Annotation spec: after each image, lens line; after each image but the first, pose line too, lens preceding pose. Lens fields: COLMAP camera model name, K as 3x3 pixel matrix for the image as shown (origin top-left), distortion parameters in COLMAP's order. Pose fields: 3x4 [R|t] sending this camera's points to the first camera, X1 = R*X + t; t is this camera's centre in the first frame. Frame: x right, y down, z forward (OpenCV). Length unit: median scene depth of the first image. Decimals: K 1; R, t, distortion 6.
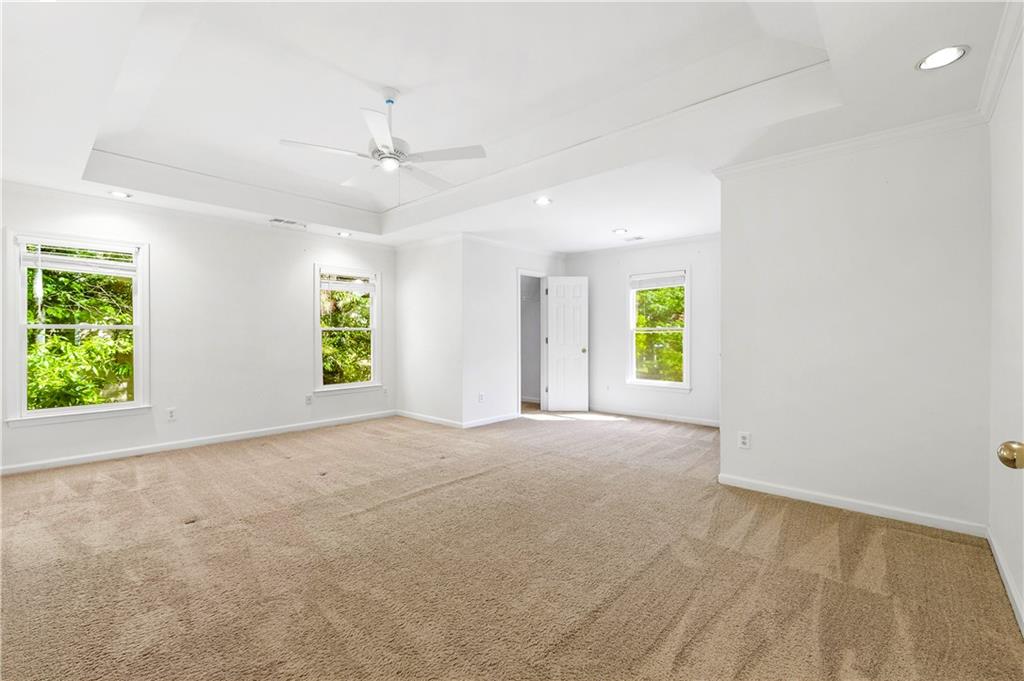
lens RADIAL K [[457.8, 0, 513.8], [0, 457.8, 338.8], [0, 0, 1]] dist [0.004664, -0.000321]
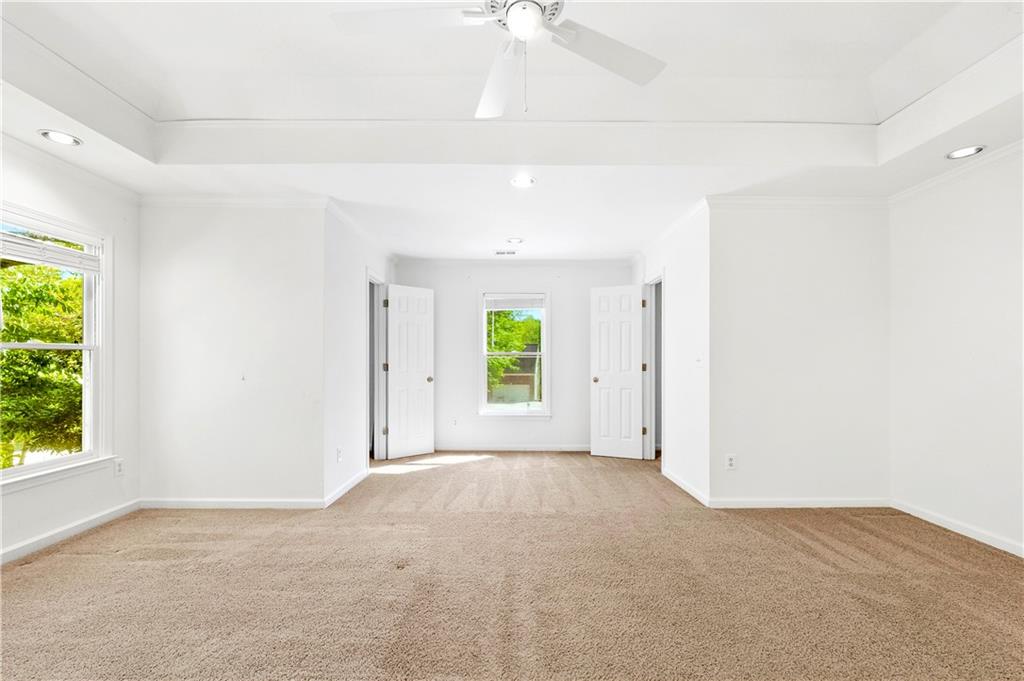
lens RADIAL K [[457.8, 0, 513.0], [0, 457.8, 359.6], [0, 0, 1]] dist [0.004664, -0.000321]
pose [[0.726278, 0.004173, 0.687389, -0.334617], [0.003028, 0.999952, -0.009270, -0.001567], [-0.687395, 0.008814, 0.726230, 0.340389]]
